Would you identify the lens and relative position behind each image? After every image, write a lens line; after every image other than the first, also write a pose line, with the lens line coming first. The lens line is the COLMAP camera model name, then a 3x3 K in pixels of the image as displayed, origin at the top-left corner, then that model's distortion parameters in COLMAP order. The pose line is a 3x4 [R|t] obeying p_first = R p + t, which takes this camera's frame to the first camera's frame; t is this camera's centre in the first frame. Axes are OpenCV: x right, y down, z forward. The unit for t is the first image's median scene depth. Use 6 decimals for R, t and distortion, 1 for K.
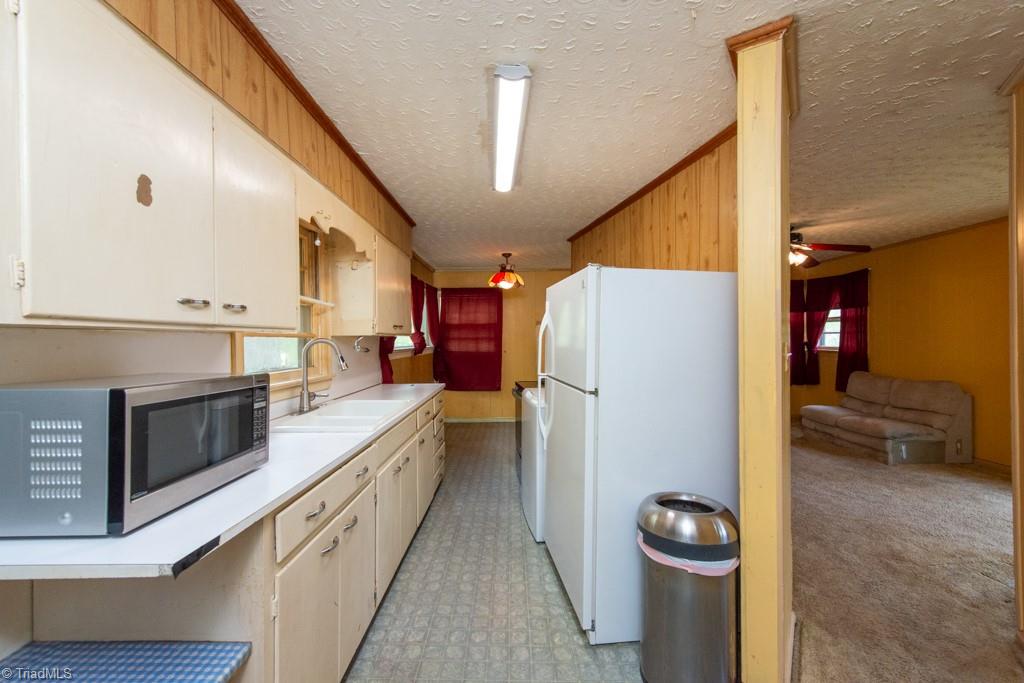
lens RADIAL K [[402.9, 0, 510.7], [0, 402.9, 342.5], [0, 0, 1]] dist [0.015225, -0.004429]
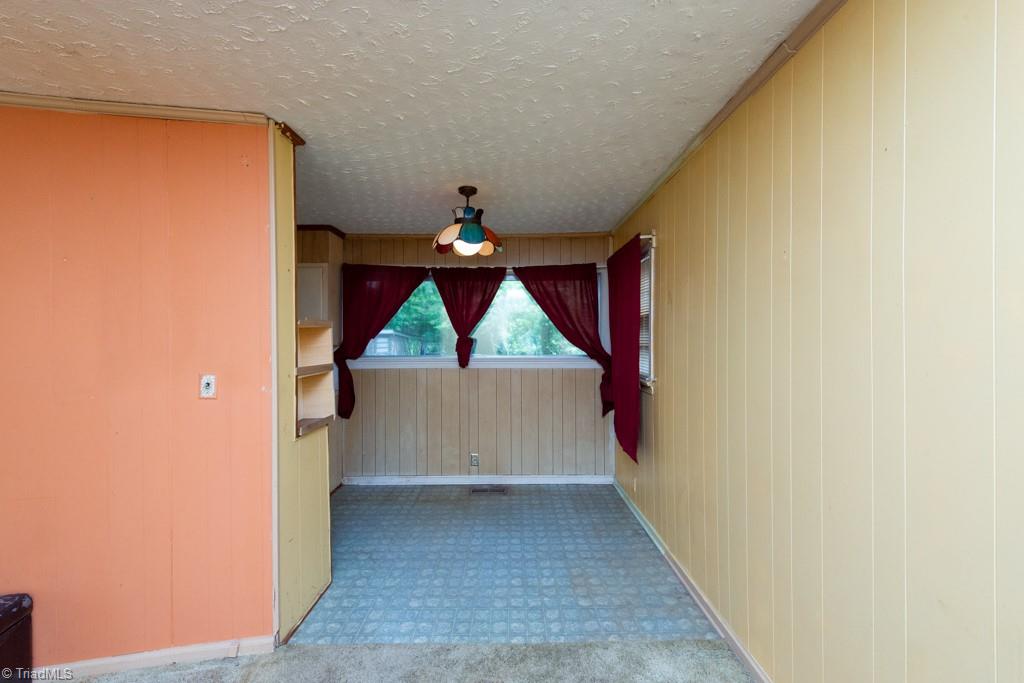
lens RADIAL K [[393.1, 0, 510.4], [0, 393.1, 342.8], [0, 0, 1]] dist [0.000234, -0.000087]
pose [[-0.012947, 0.006782, -0.999893, 0.871550], [-0.001991, 0.999975, 0.006809, -0.041395], [0.999914, 0.002079, -0.012933, 1.809332]]
